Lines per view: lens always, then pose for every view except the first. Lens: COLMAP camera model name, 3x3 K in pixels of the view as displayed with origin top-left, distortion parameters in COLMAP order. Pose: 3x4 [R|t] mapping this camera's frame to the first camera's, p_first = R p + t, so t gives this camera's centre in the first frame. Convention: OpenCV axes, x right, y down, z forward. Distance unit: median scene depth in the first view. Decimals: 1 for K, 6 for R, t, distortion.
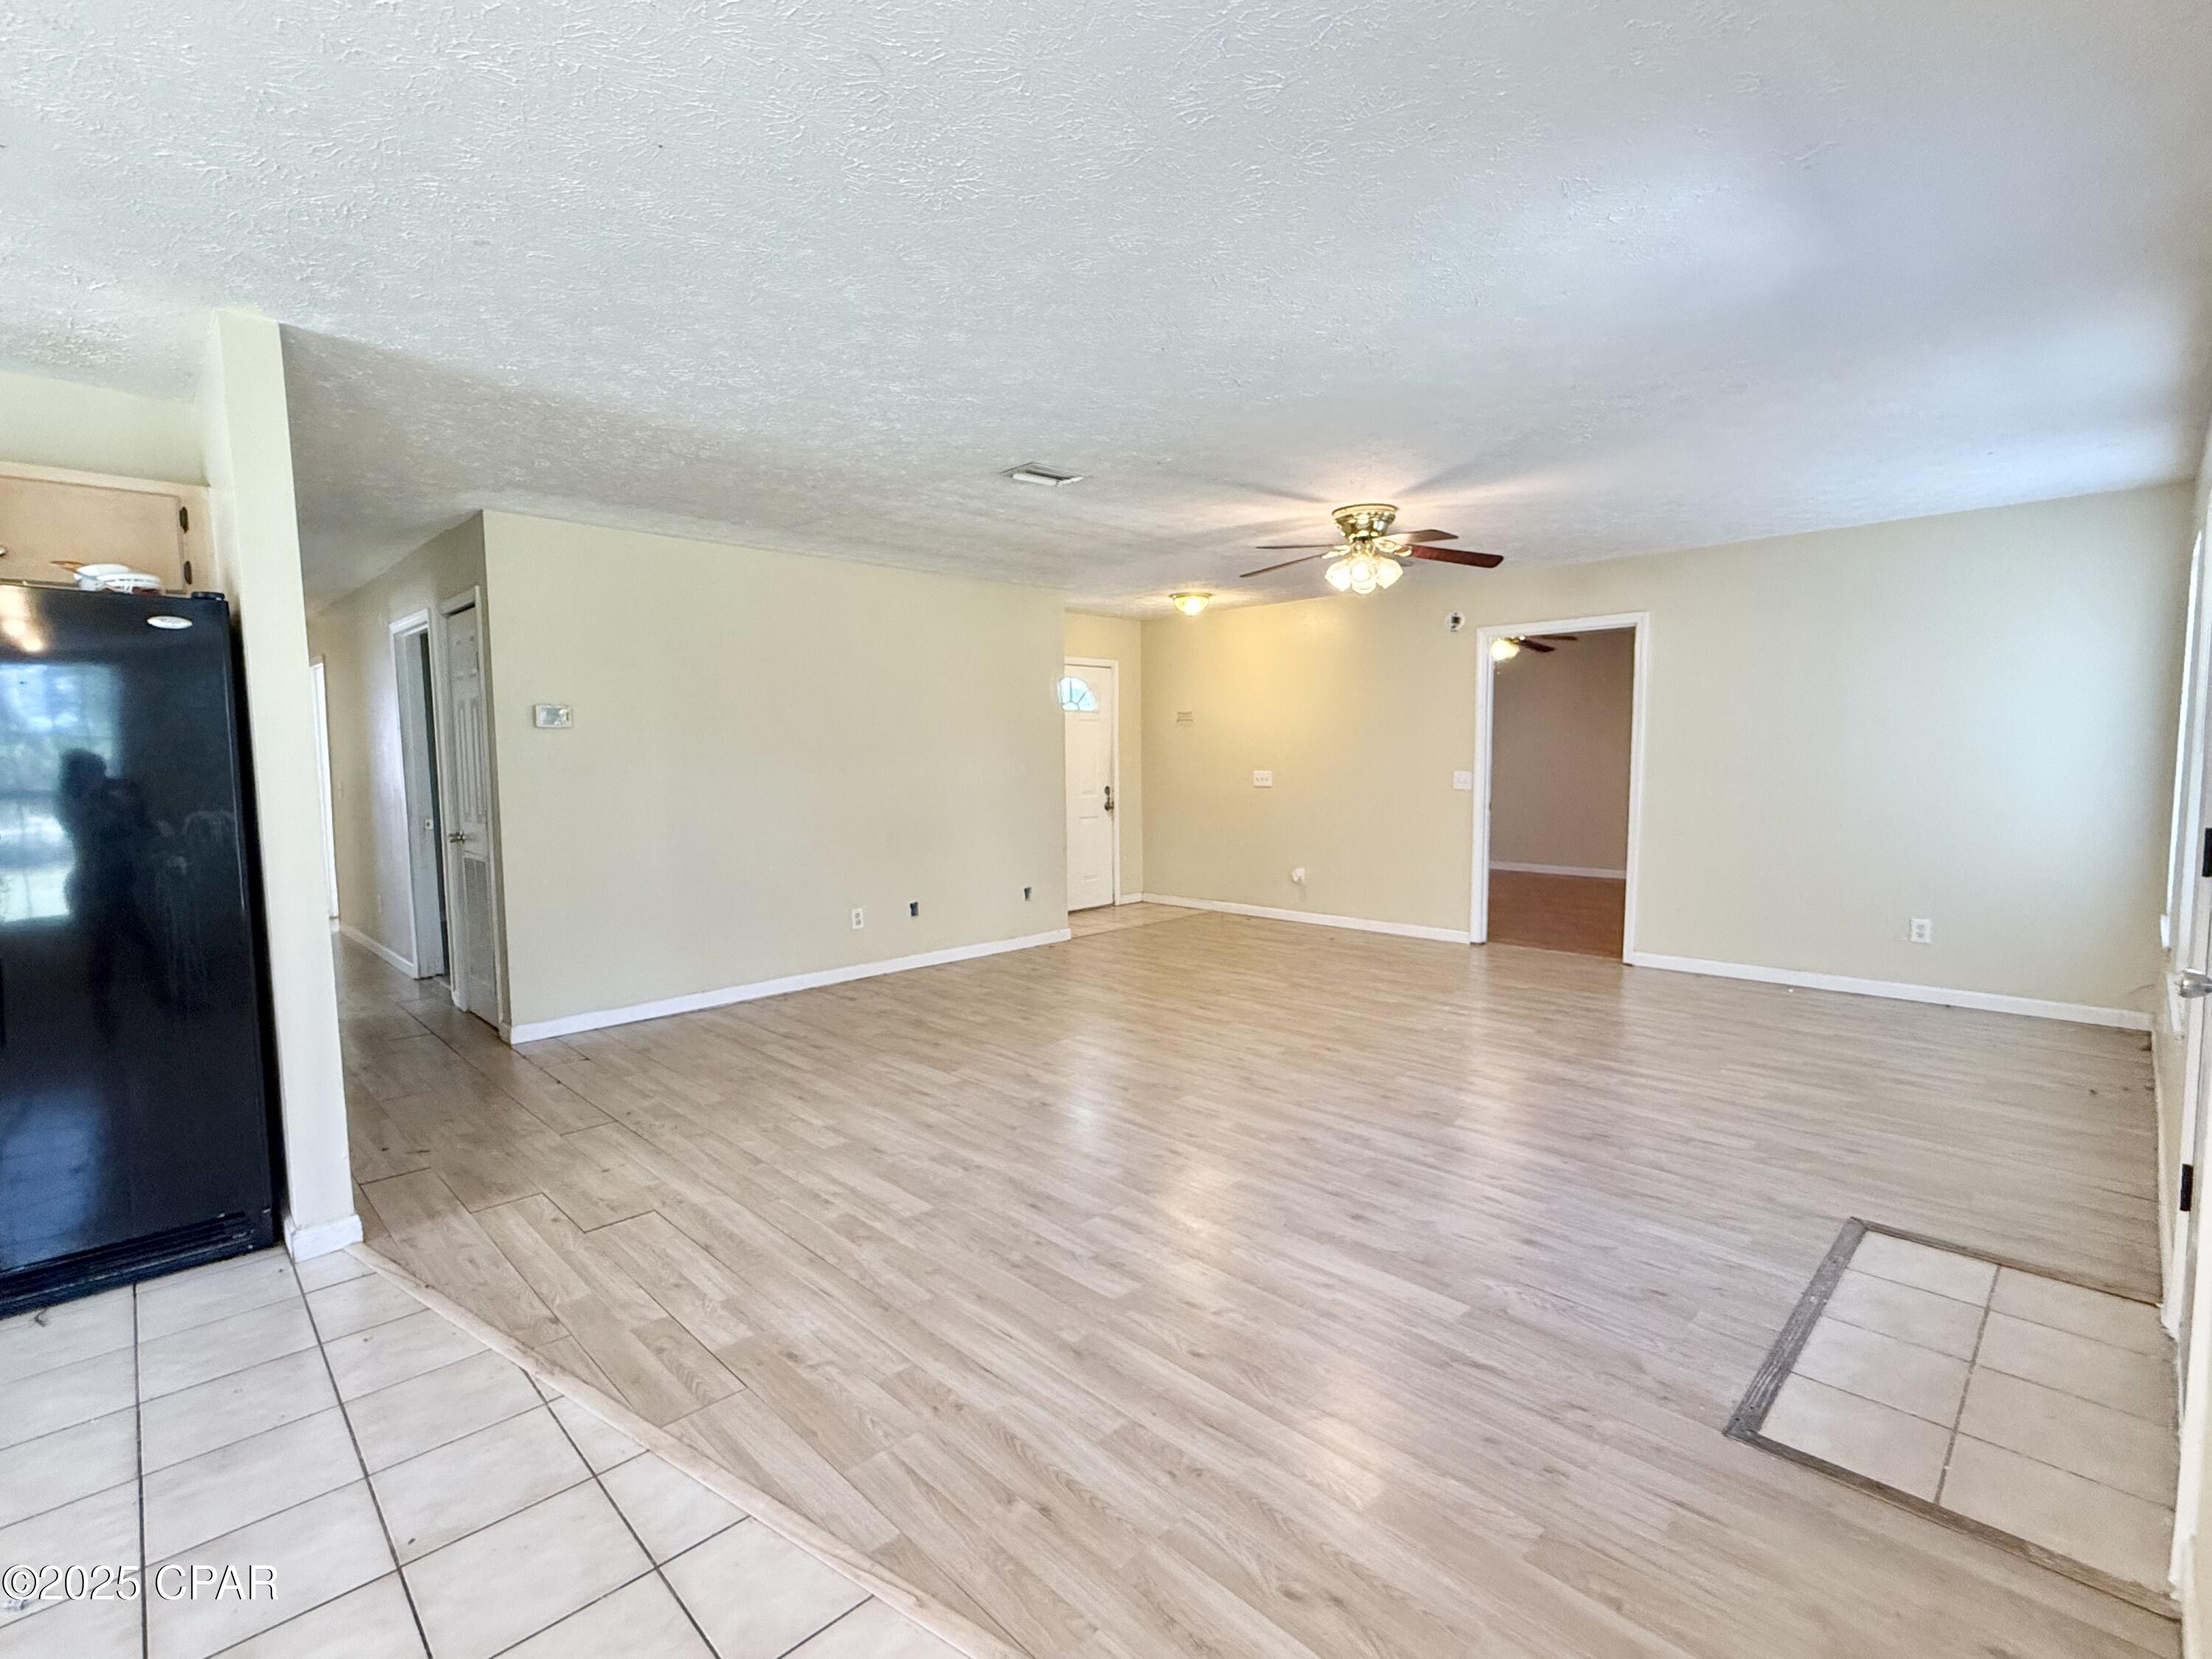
lens RADIAL K [[1020.1, 0, 1104.8], [0, 1020.1, 832.0], [0, 0, 1]] dist [-0.000407, 0.000843]
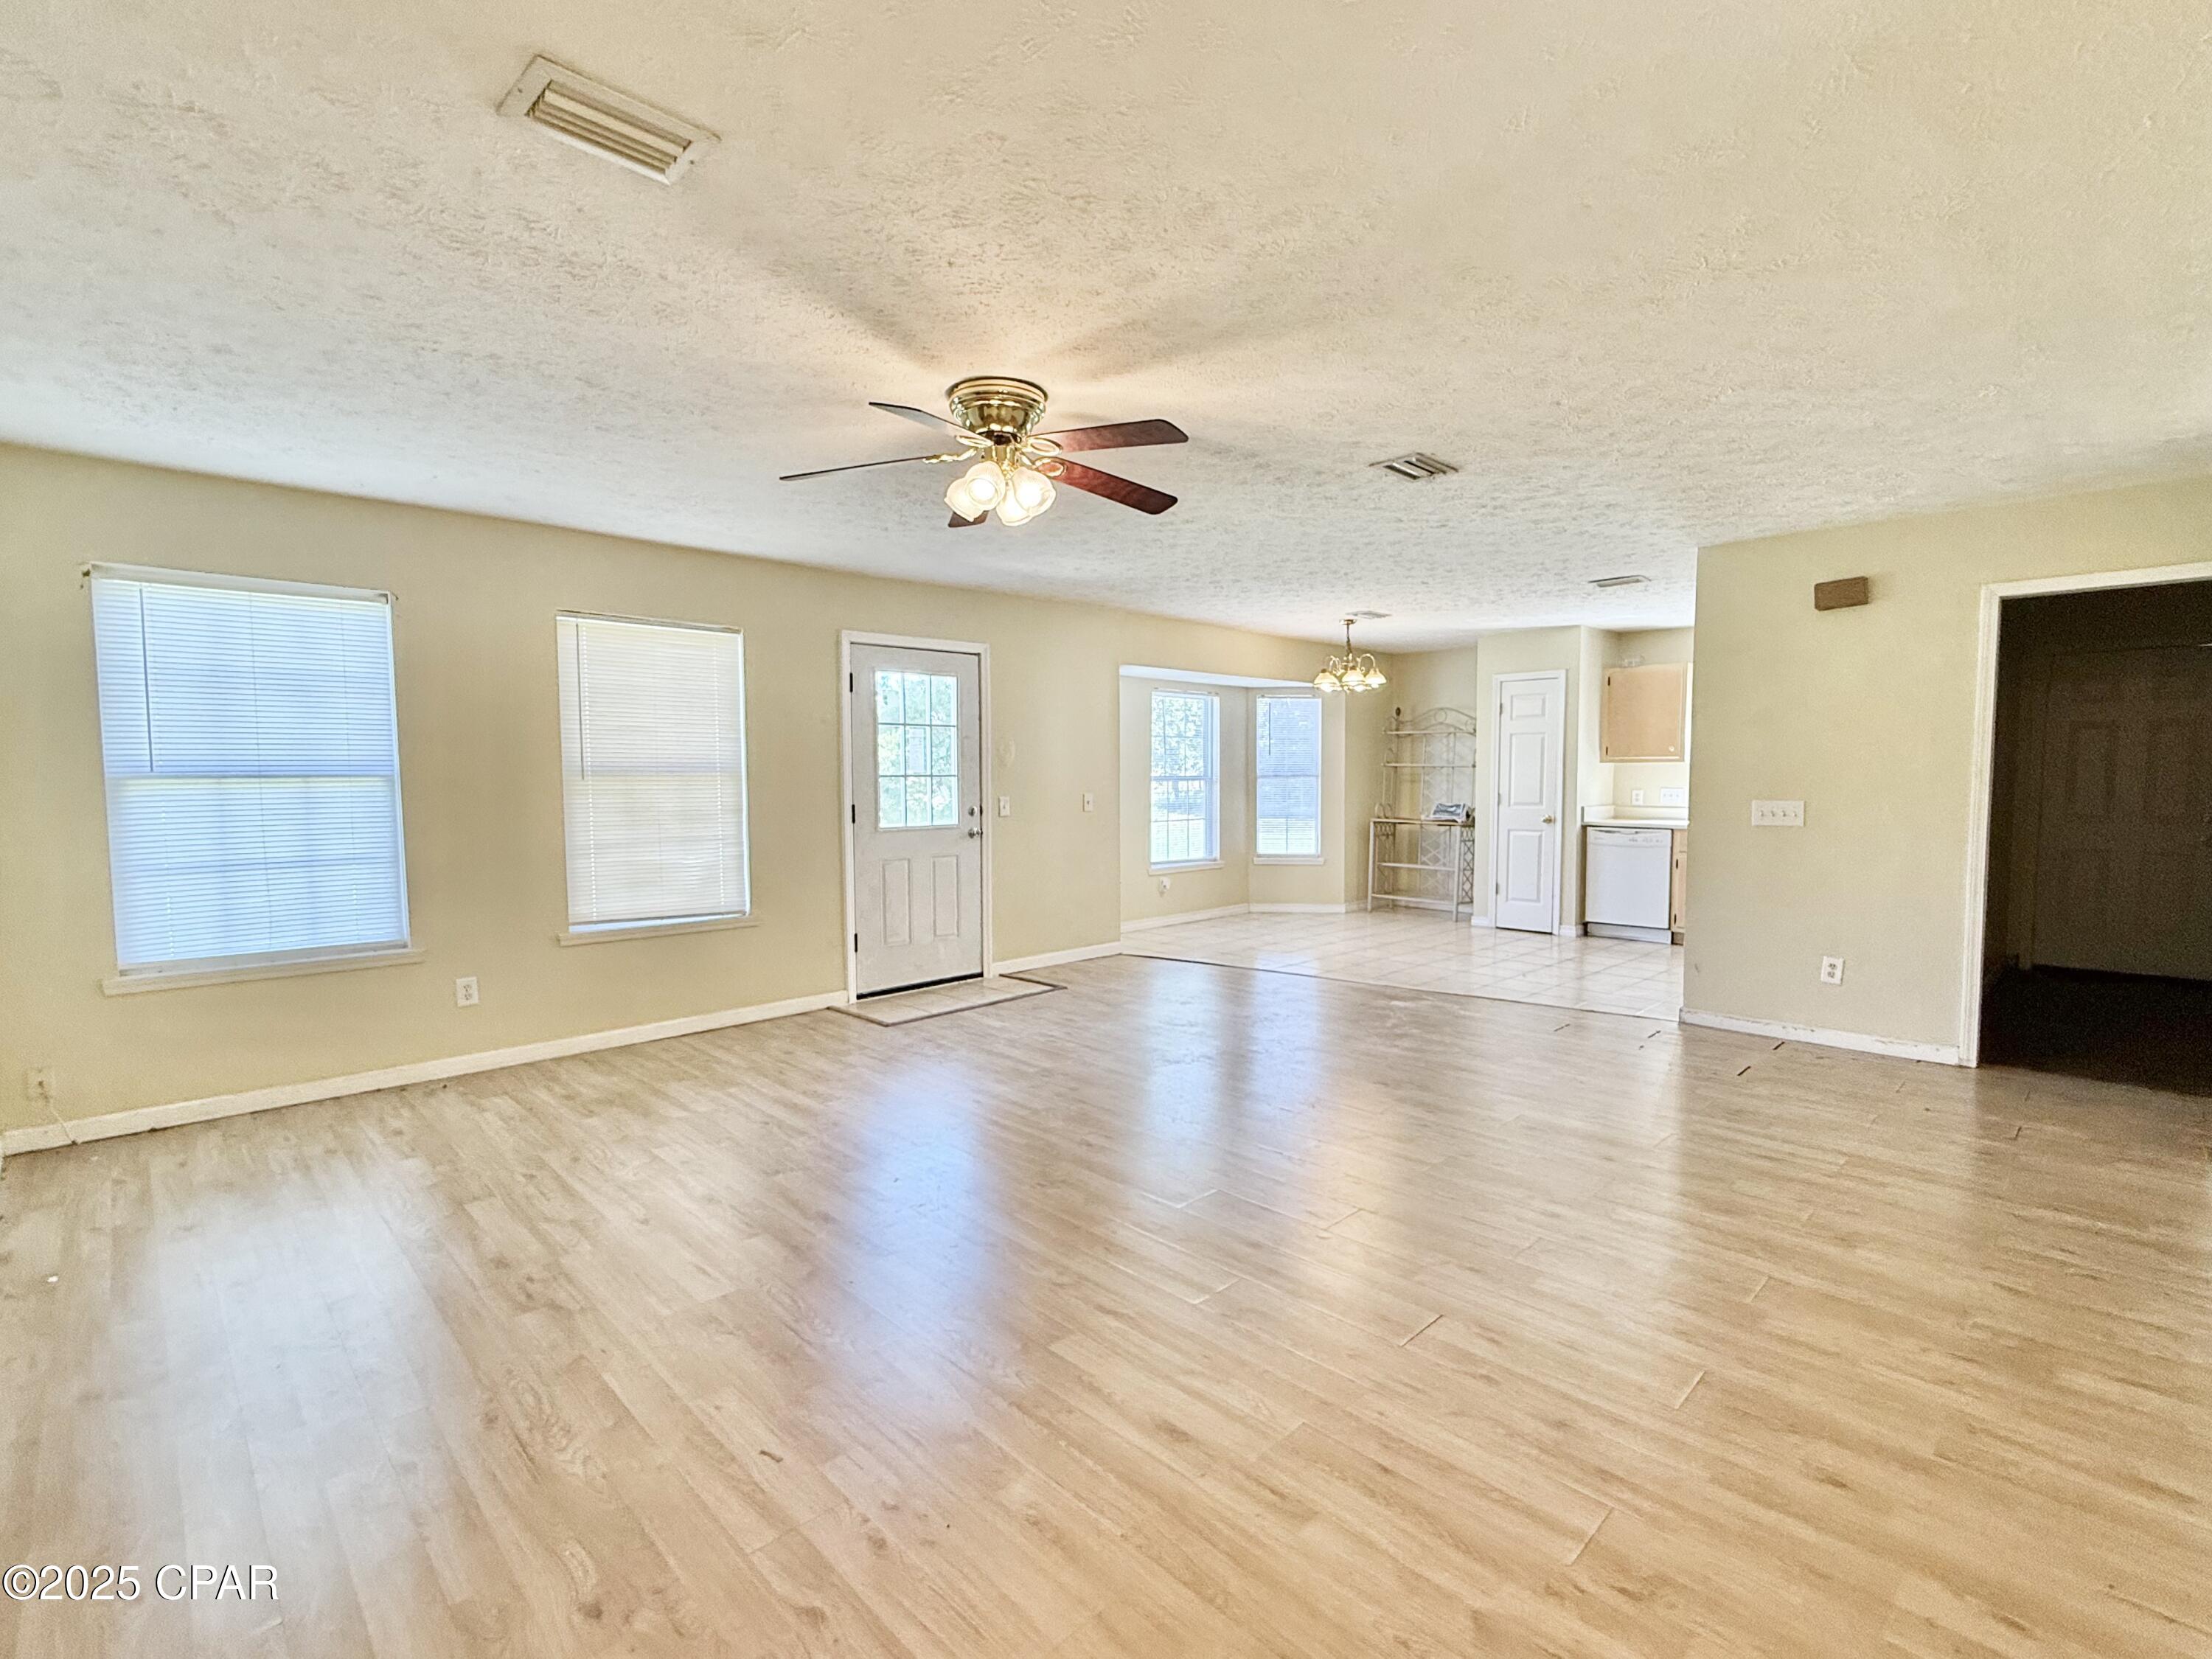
lens RADIAL K [[1020.1, 0, 1111.7], [0, 1020.1, 836.1], [0, 0, 1]] dist [-0.000407, 0.000843]
pose [[-0.999875, 0.015554, 0.002780, 0.310193], [0.015792, 0.989612, 0.142896, -0.223069], [-0.000528, 0.142922, -0.989734, 2.787965]]
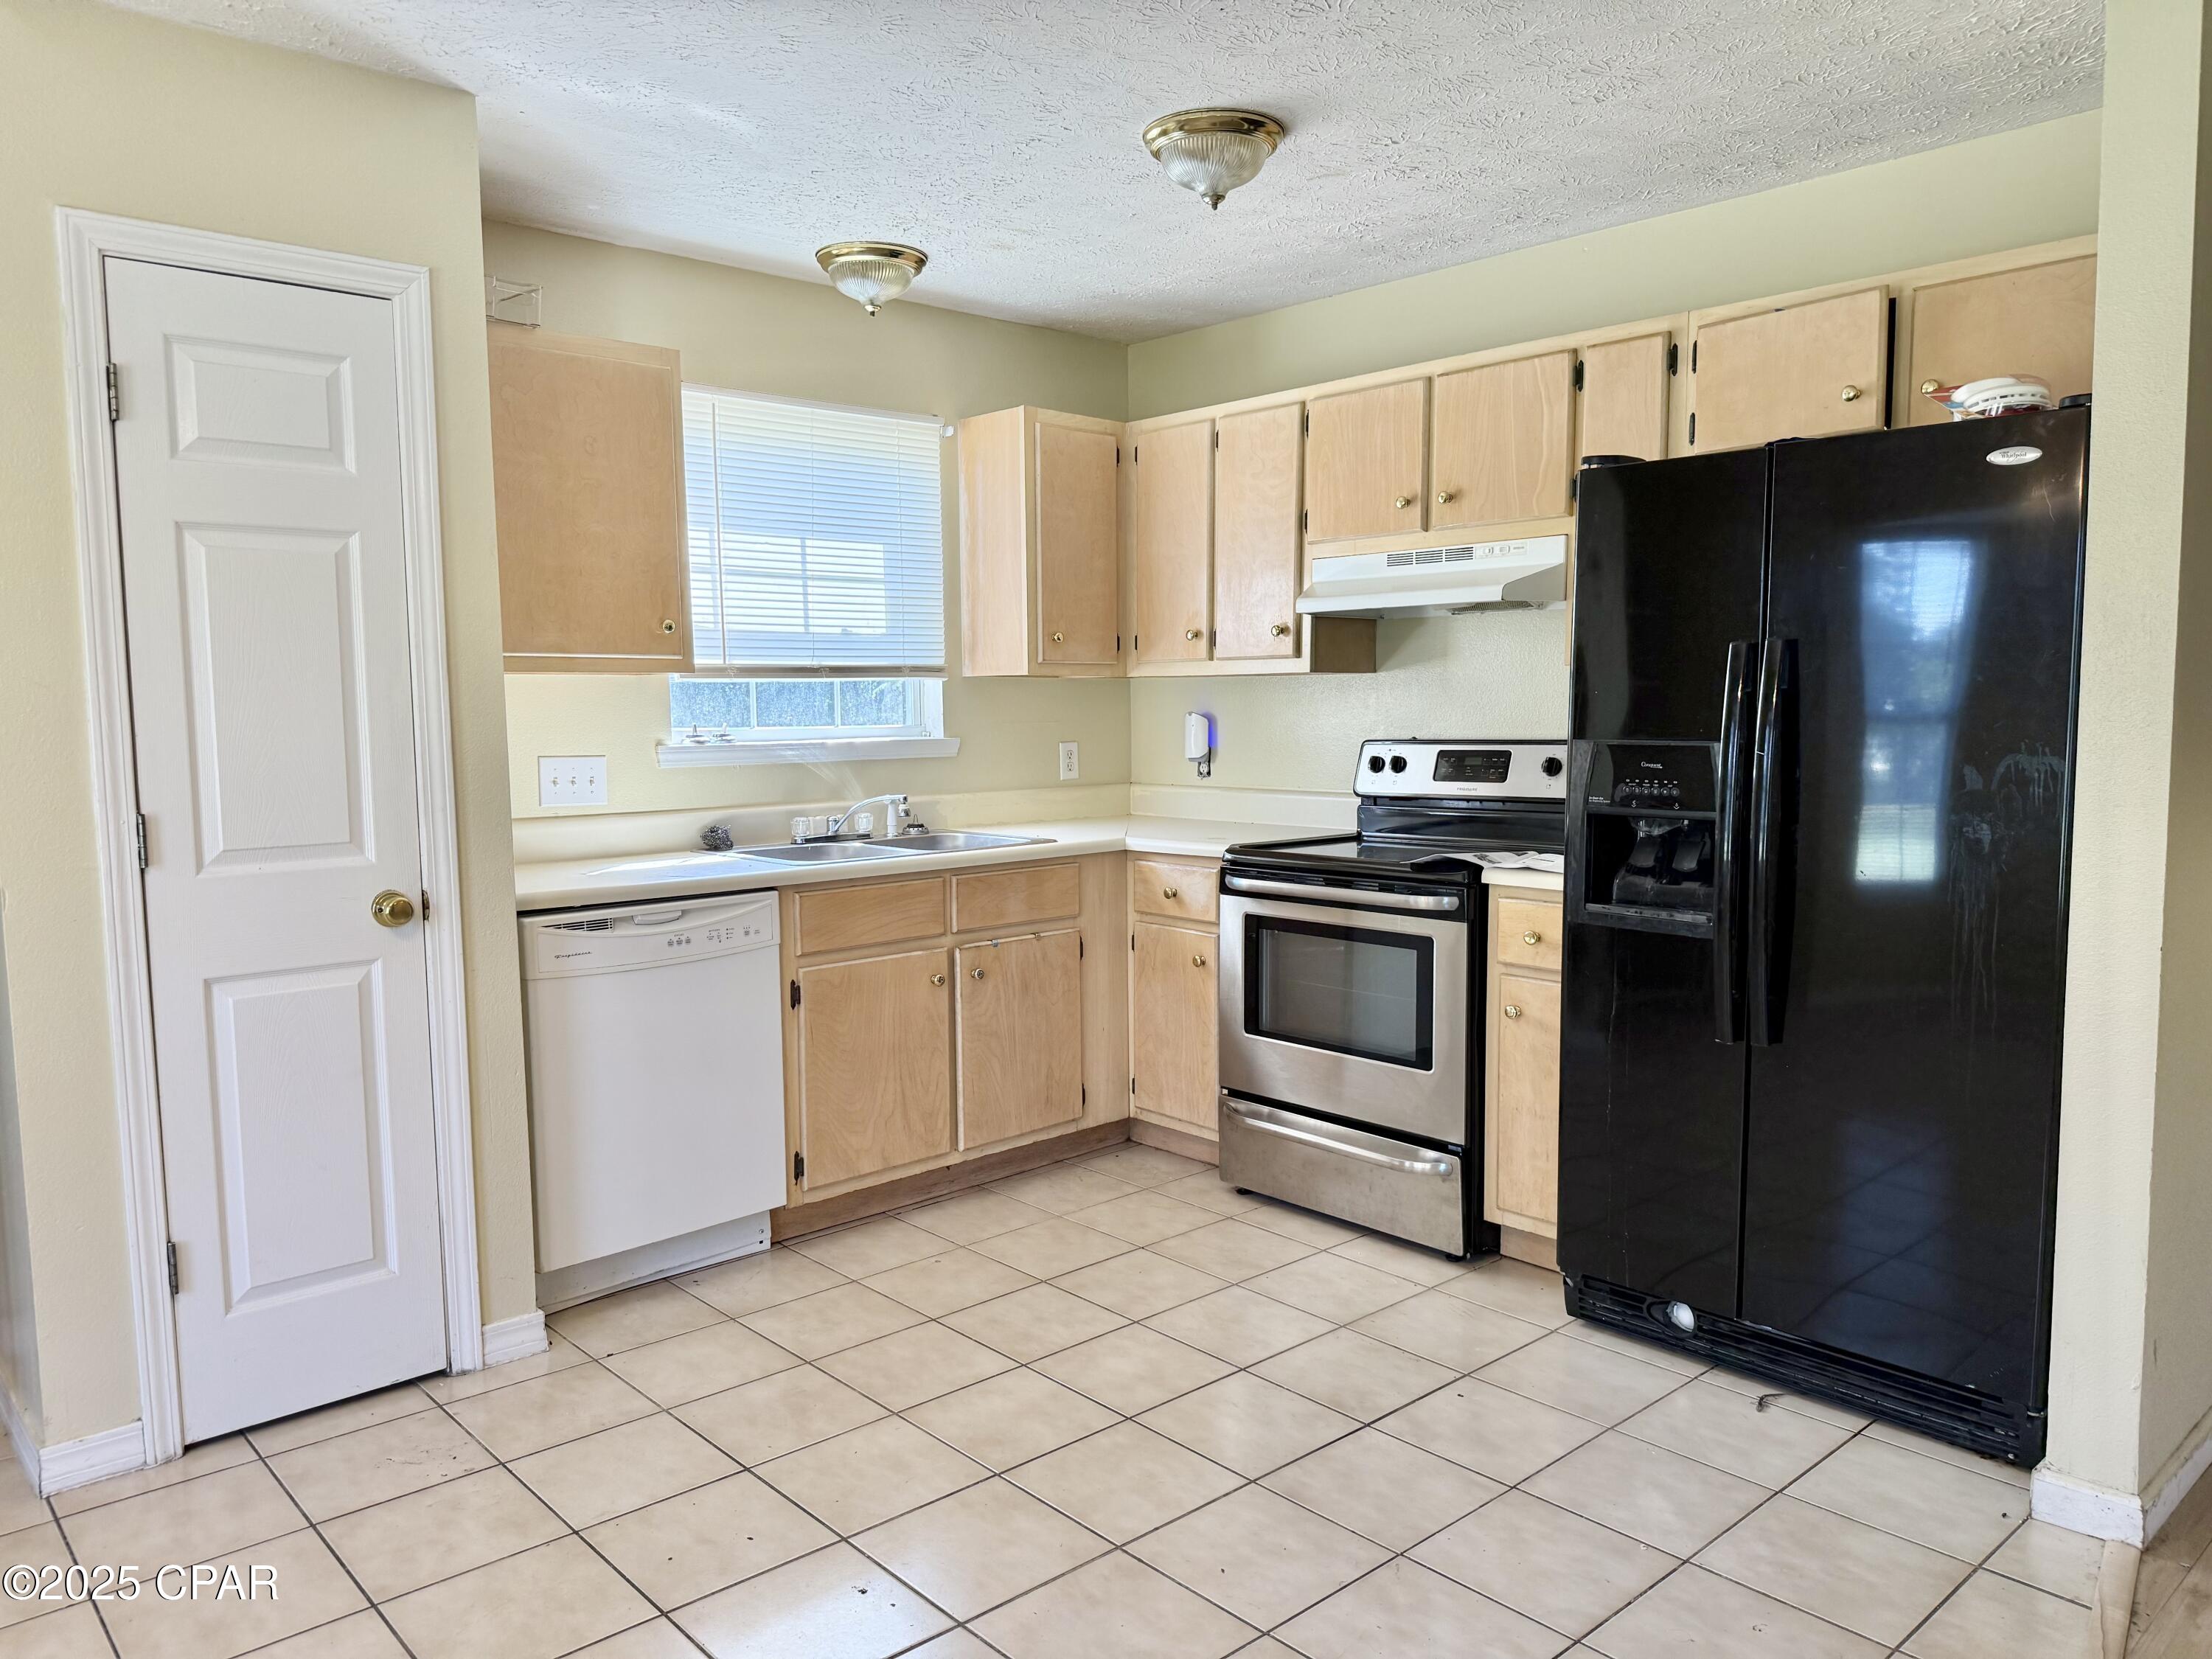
lens RADIAL K [[1548.1, 0, 1093.8], [0, 1548.1, 840.6], [0, 0, 1]] dist [0.066930, -0.092471]
pose [[-0.042168, 0.105723, -0.993501, 0.091460], [-0.071046, 0.991551, 0.108530, -0.029028], [0.996581, 0.075160, -0.034301, 0.430831]]
